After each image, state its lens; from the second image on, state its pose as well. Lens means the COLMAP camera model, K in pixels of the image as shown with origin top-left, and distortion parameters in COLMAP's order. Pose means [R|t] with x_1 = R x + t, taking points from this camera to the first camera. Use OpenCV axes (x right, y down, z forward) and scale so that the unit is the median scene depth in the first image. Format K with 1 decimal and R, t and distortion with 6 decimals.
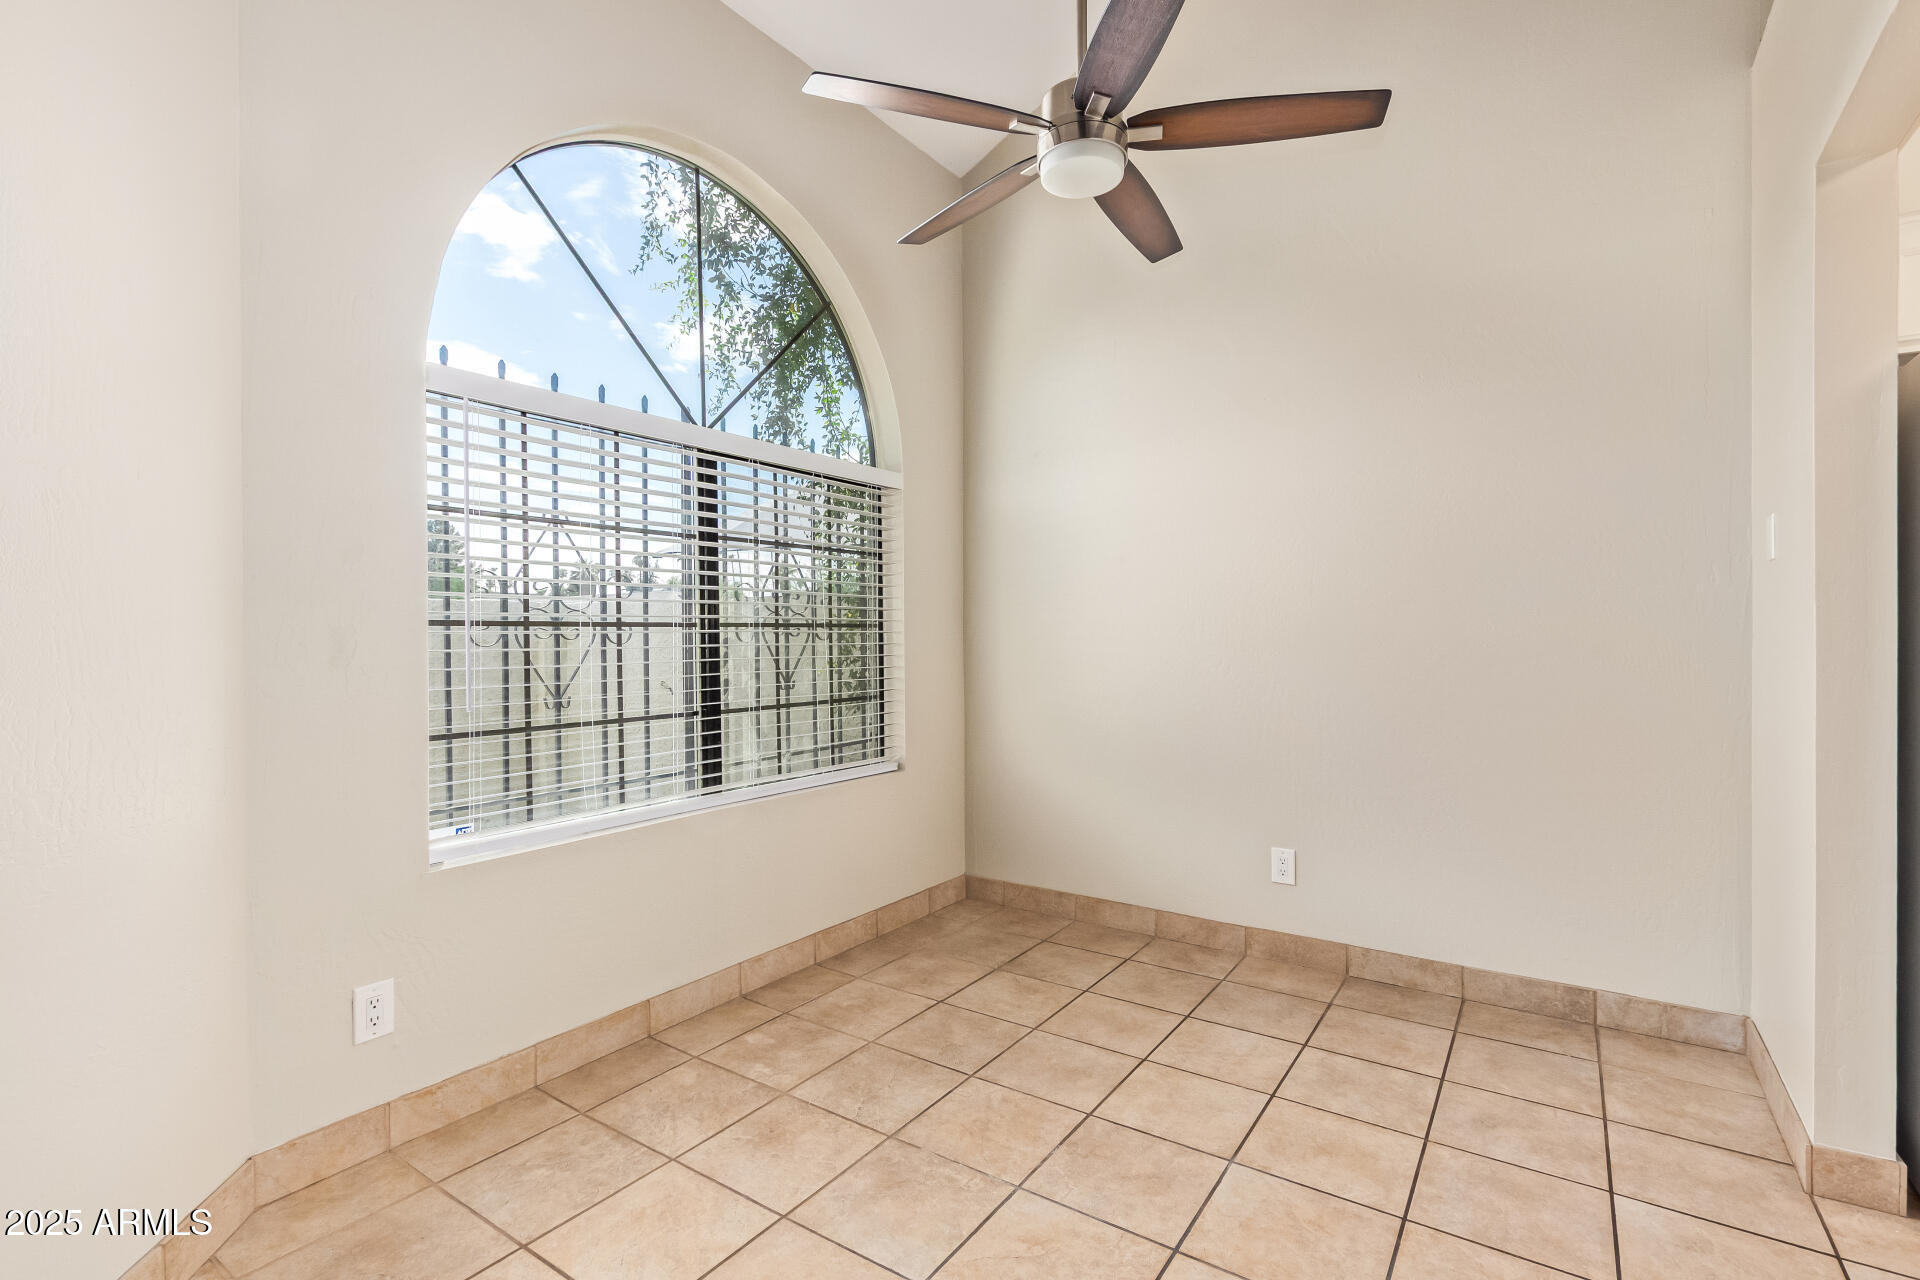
lens RADIAL K [[891.9, 0, 962.8], [0, 891.9, 637.9], [0, 0, 1]] dist [0.006171, -0.003027]
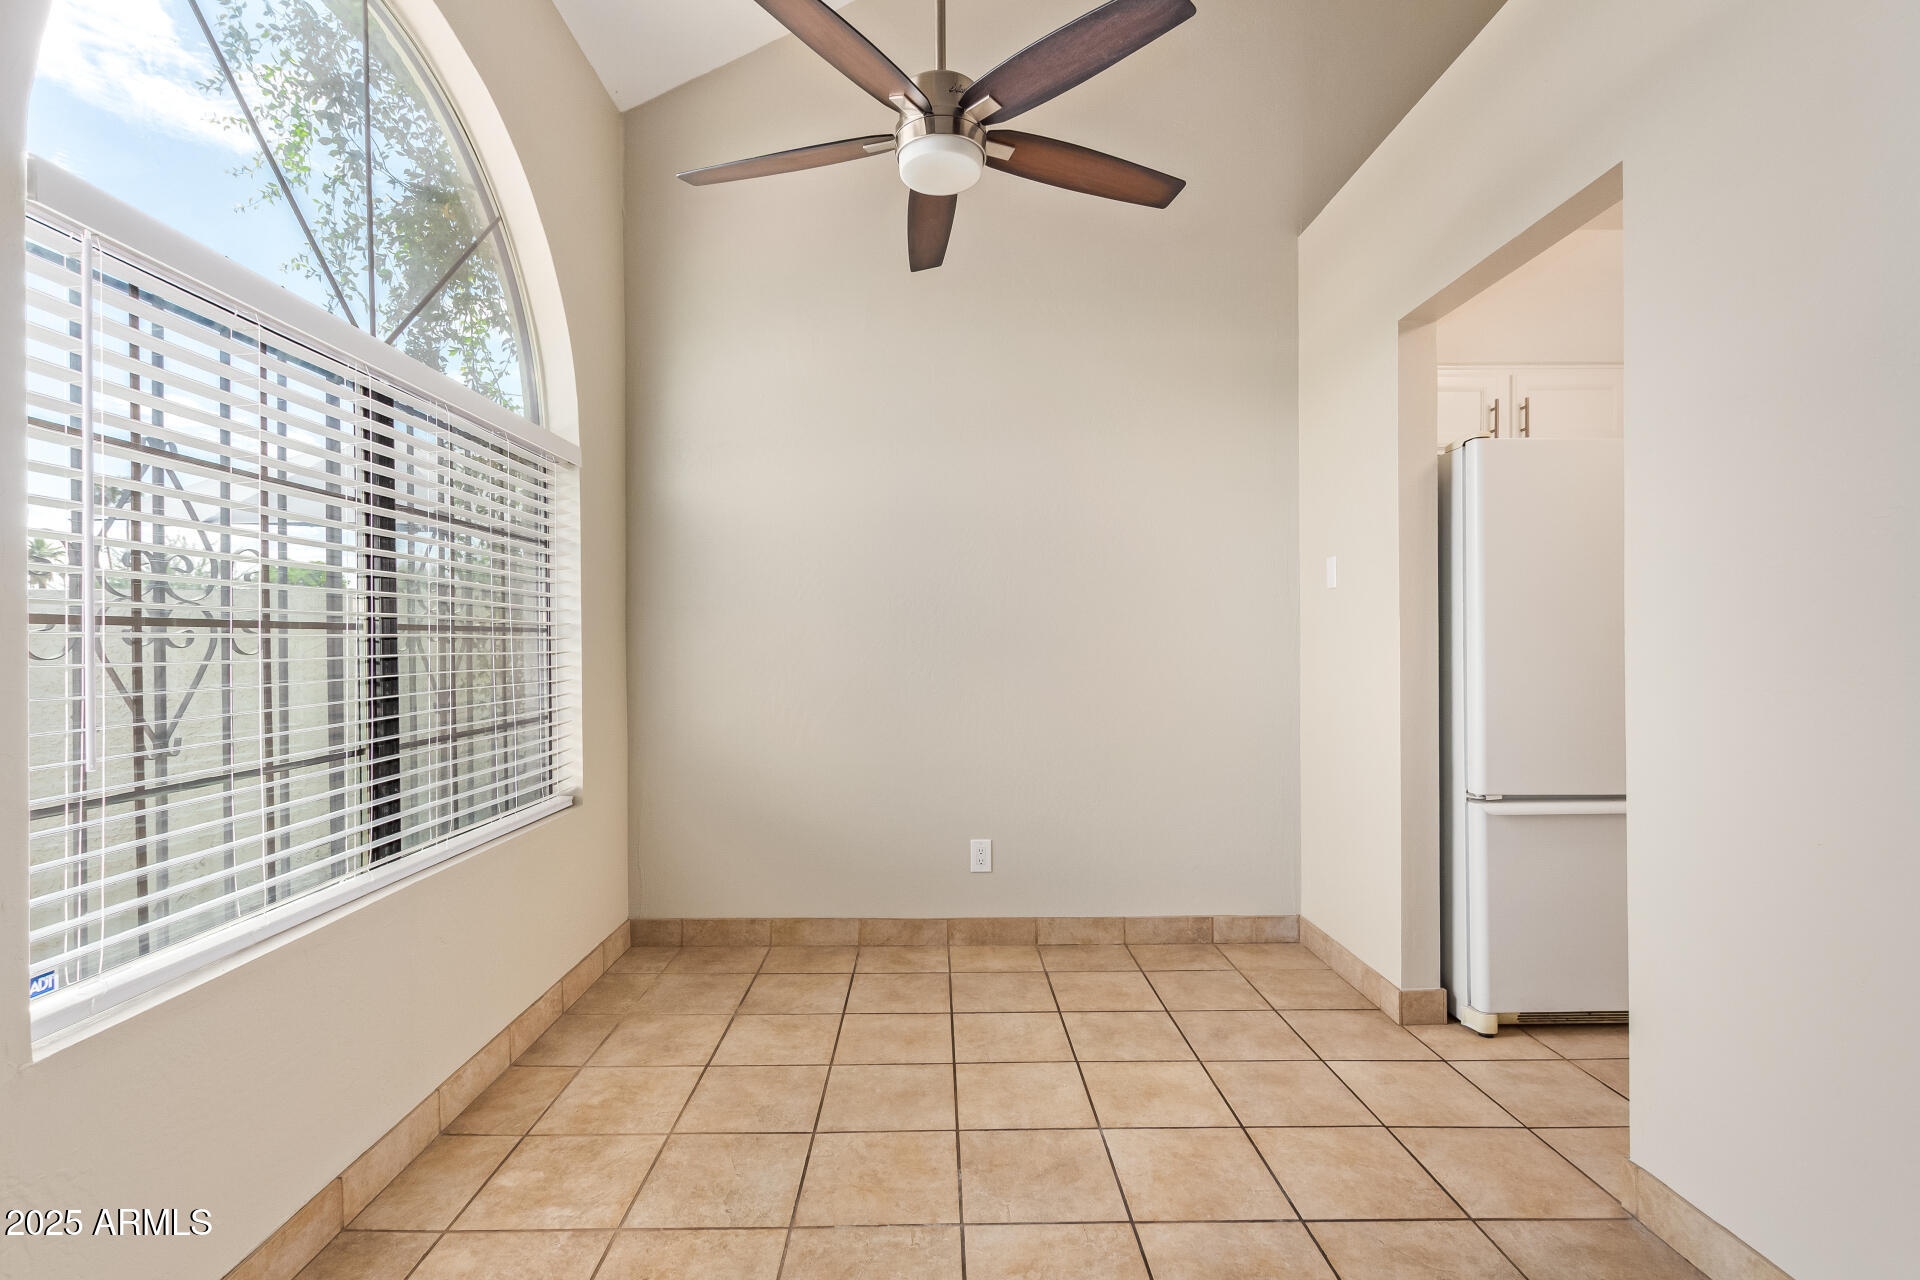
lens RADIAL K [[891.9, 0, 957.0], [0, 891.9, 641.2], [0, 0, 1]] dist [0.006171, -0.003027]
pose [[0.815352, 0.001094, 0.578965, -0.326681], [0.001947, 0.999987, -0.004631, 0.001147], [-0.578962, 0.004903, 0.815339, 0.152289]]
